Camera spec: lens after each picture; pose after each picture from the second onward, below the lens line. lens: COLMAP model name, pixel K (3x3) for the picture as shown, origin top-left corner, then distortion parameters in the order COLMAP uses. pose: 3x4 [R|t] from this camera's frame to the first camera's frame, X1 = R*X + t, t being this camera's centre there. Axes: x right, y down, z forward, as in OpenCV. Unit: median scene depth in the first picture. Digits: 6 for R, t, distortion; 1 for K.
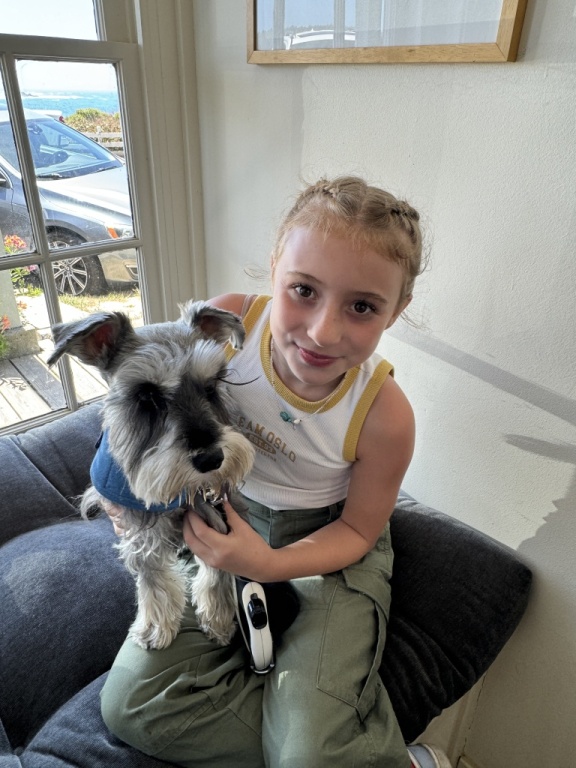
lens RADIAL K [[541.3, 0, 287.9], [0, 541.3, 371.2], [0, 0, 1]] dist [-0.022322, 0.005438]
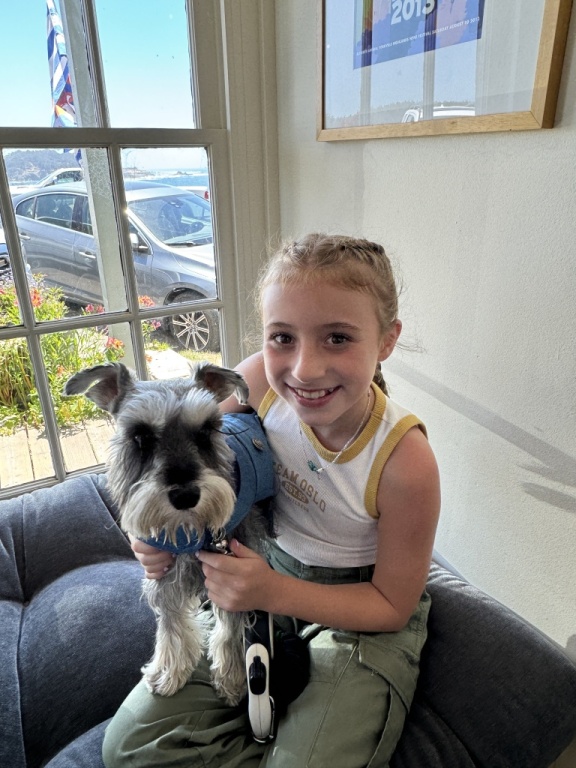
lens RADIAL K [[541.3, 0, 287.9], [0, 541.3, 371.2], [0, 0, 1]] dist [-0.022322, 0.005438]
pose [[0.973608, 0.042295, -0.224272, 0.164695], [-0.067226, 0.992227, -0.104717, -0.001305], [0.218100, 0.117030, 0.968884, -0.002163]]
